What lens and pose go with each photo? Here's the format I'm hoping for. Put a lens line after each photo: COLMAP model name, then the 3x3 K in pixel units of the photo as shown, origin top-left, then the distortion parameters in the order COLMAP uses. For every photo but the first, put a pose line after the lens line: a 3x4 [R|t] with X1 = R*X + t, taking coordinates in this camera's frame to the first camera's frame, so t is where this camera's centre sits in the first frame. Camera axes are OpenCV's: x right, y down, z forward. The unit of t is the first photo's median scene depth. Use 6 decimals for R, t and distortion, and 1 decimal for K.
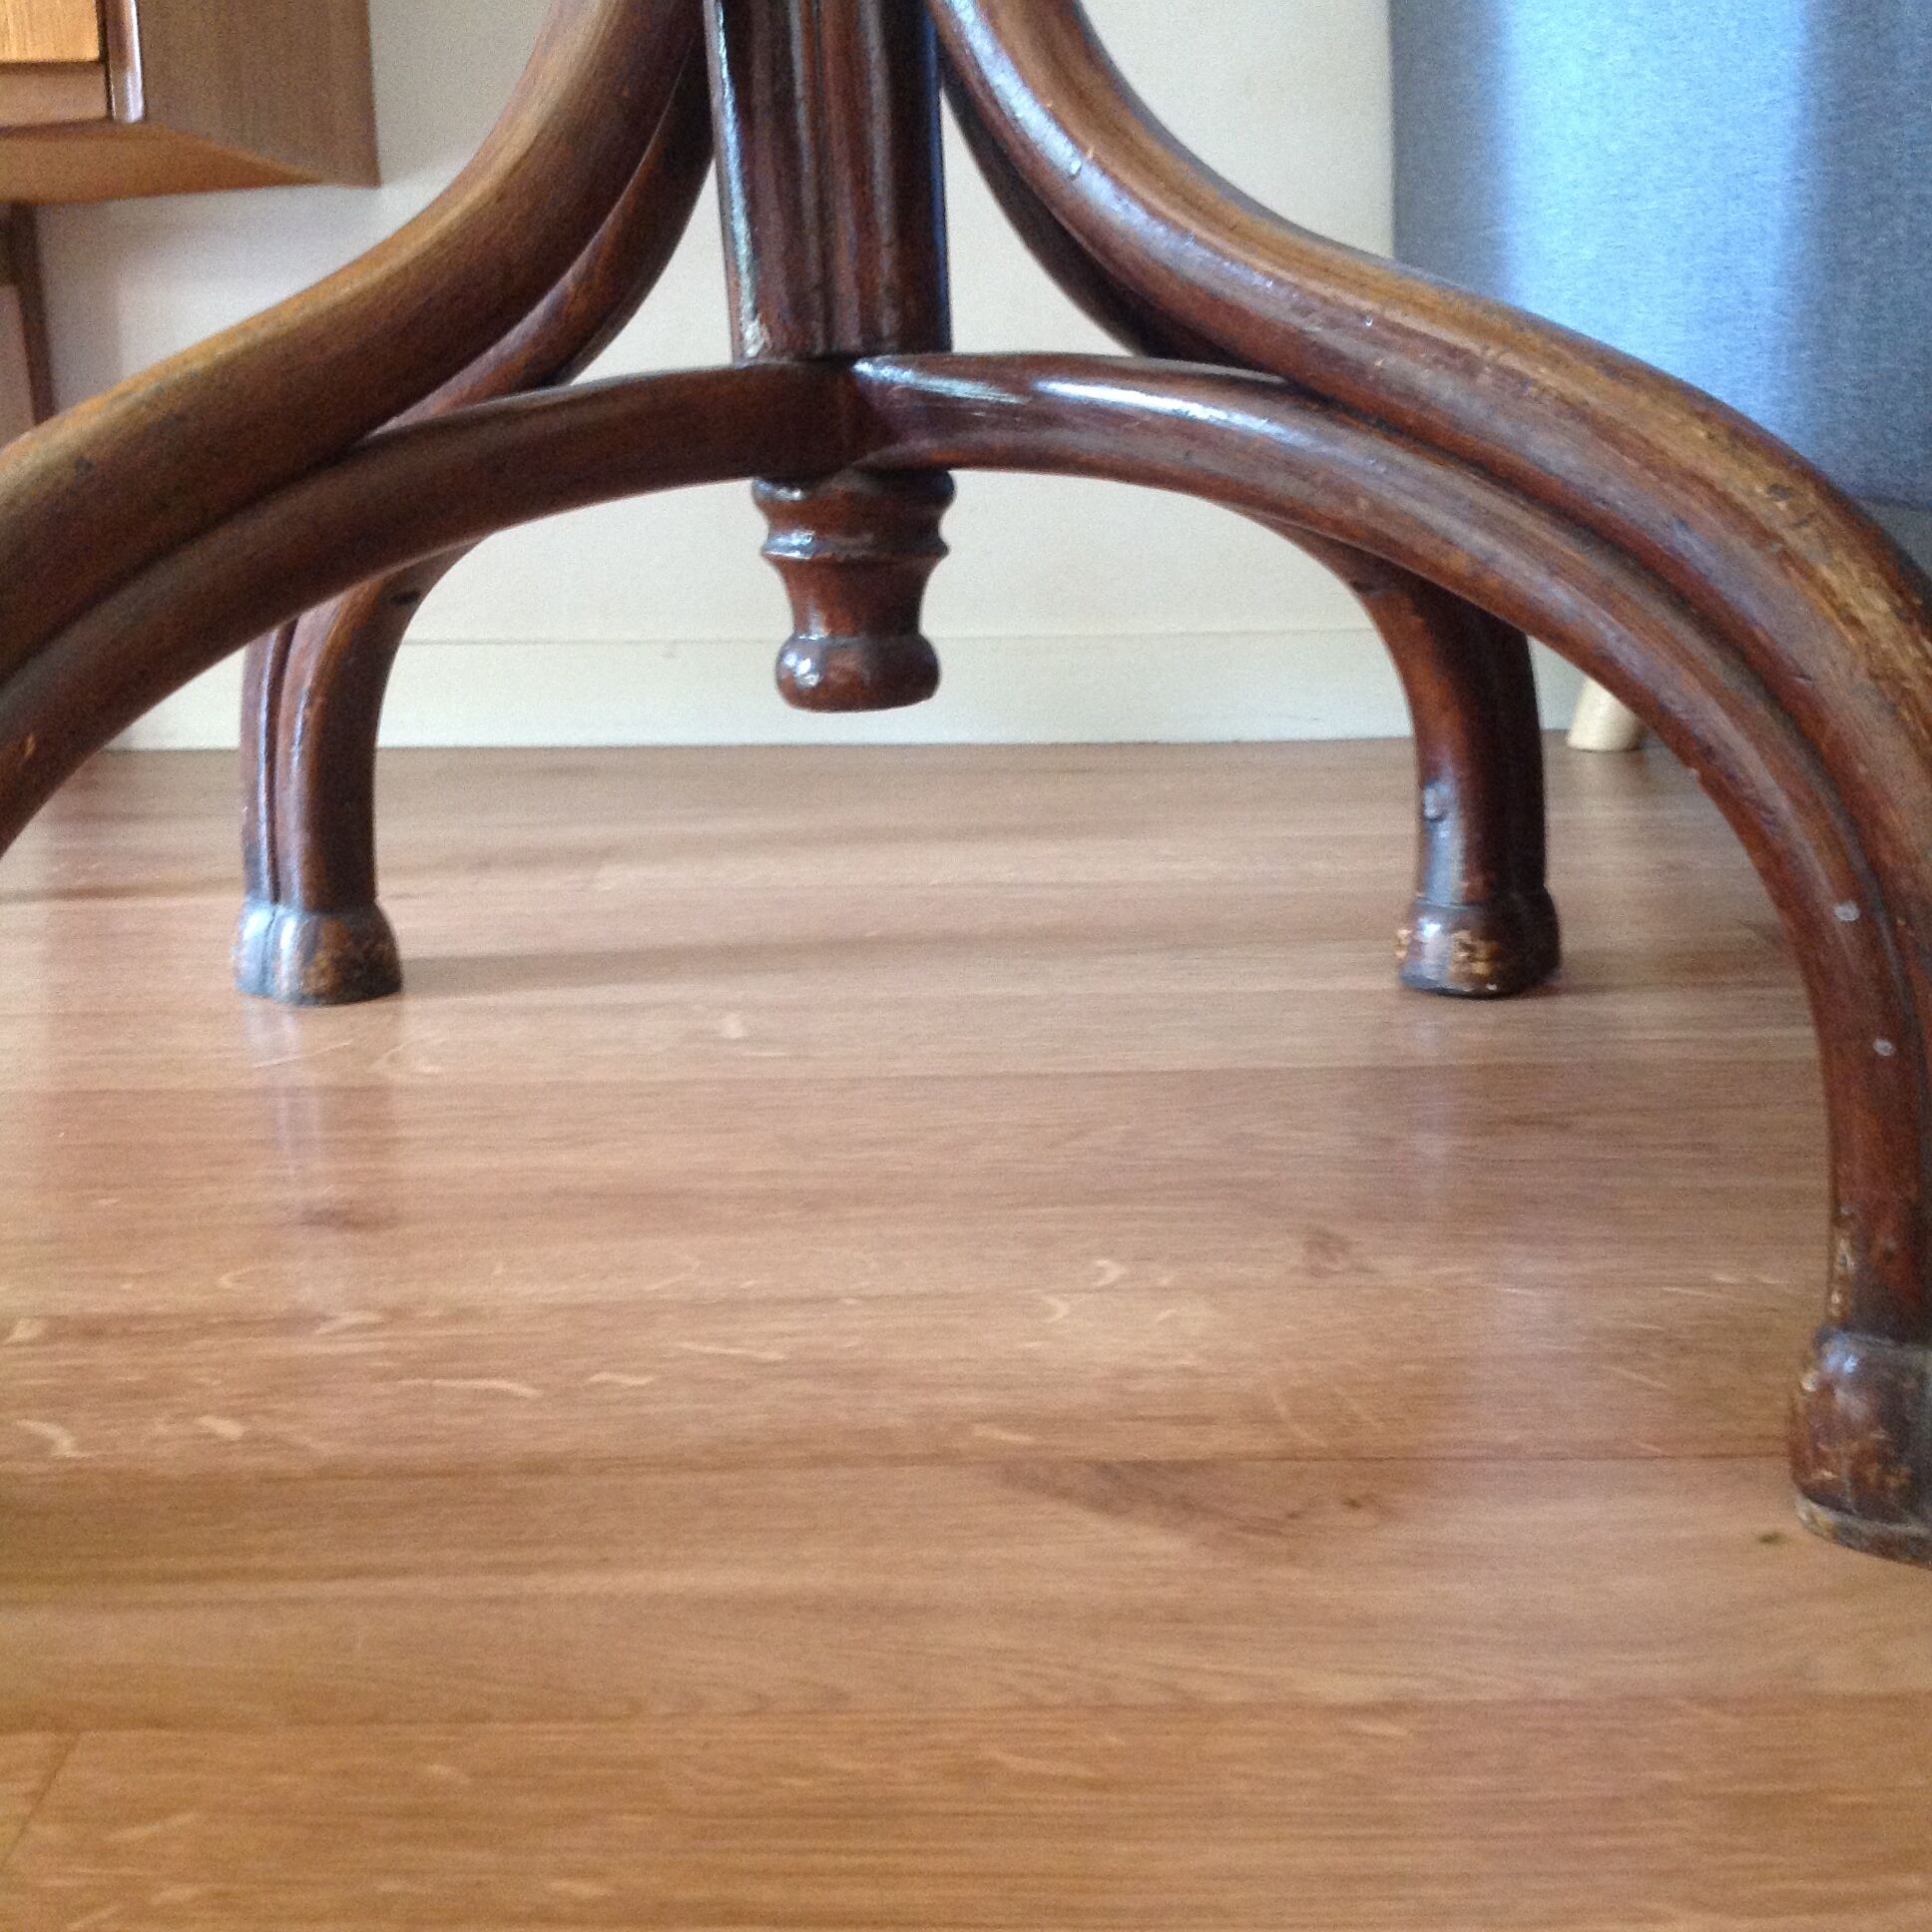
lens RADIAL K [[2668.0, 0, 967.5], [0, 2668.0, 962.0], [0, 0, 1]] dist [0.108160, 0.000000]
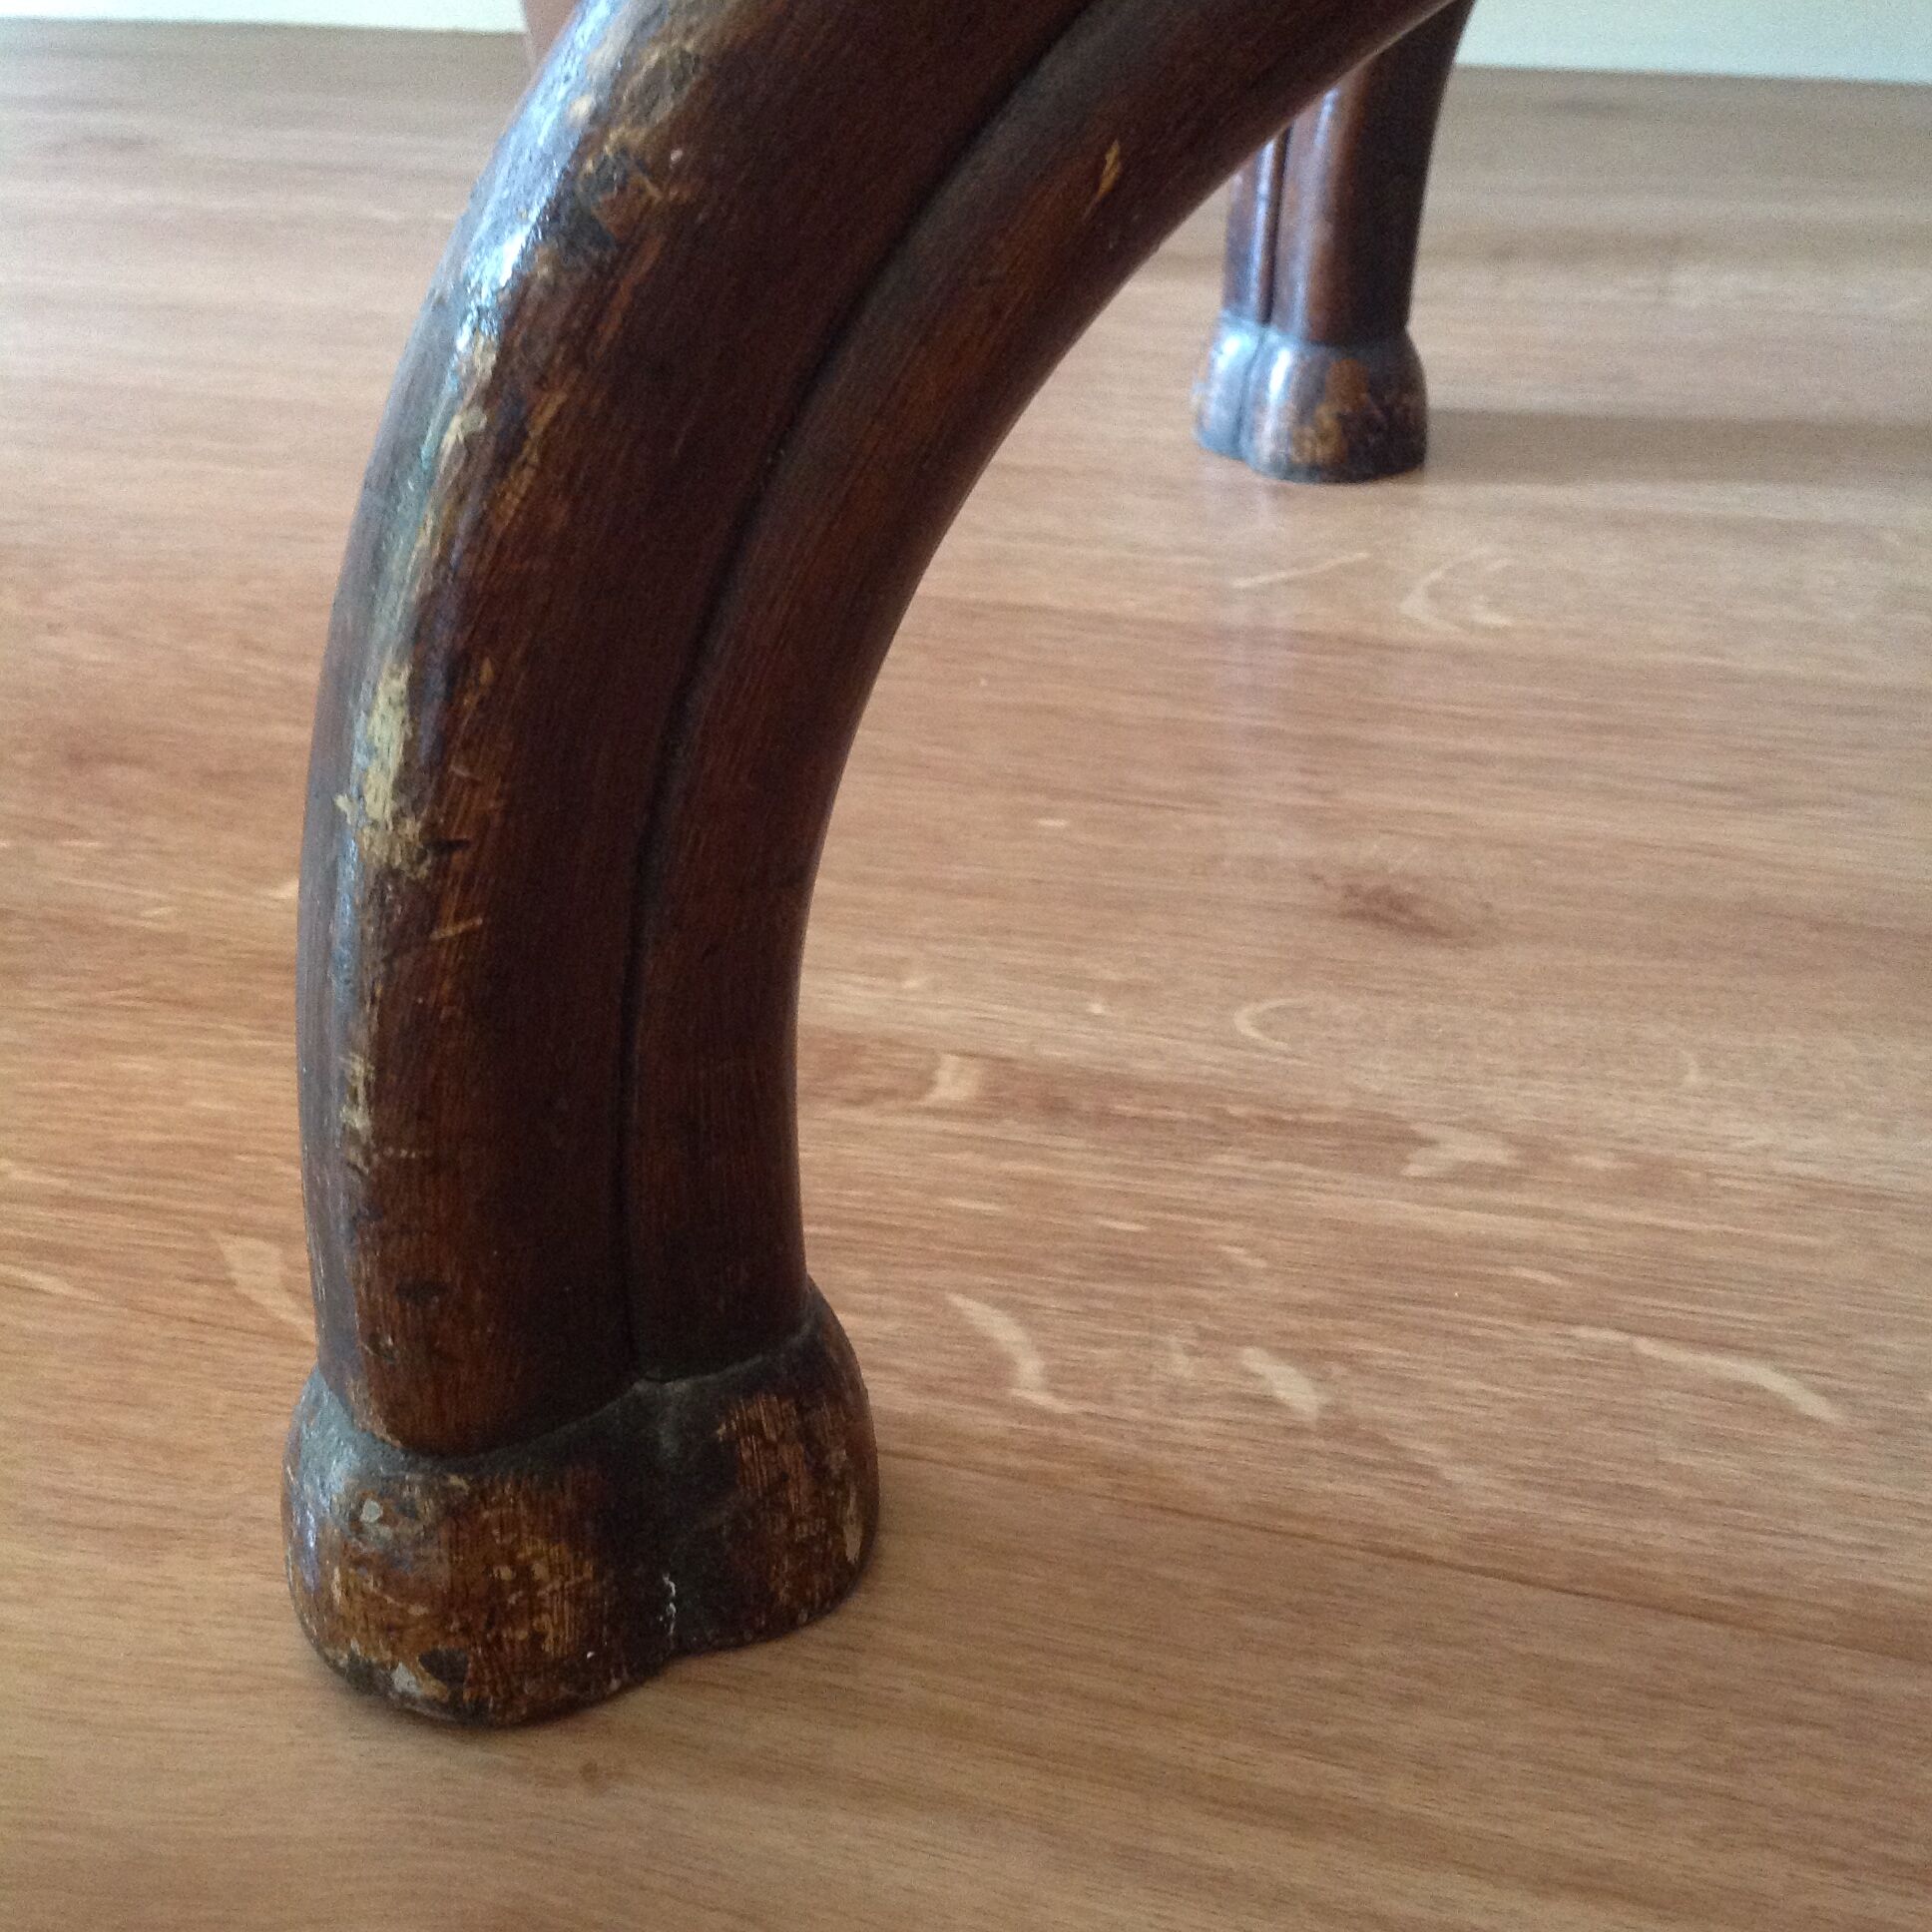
lens RADIAL K [[2668.0, 0, 970.8], [0, 2668.0, 970.8], [0, 0, 1]] dist [0.108160, 0.000000]
pose [[0.956385, 0.141824, -0.255371, -0.166707], [-0.072619, 0.962218, 0.262419, -0.049105], [0.282940, -0.232429, 0.930549, 0.375607]]
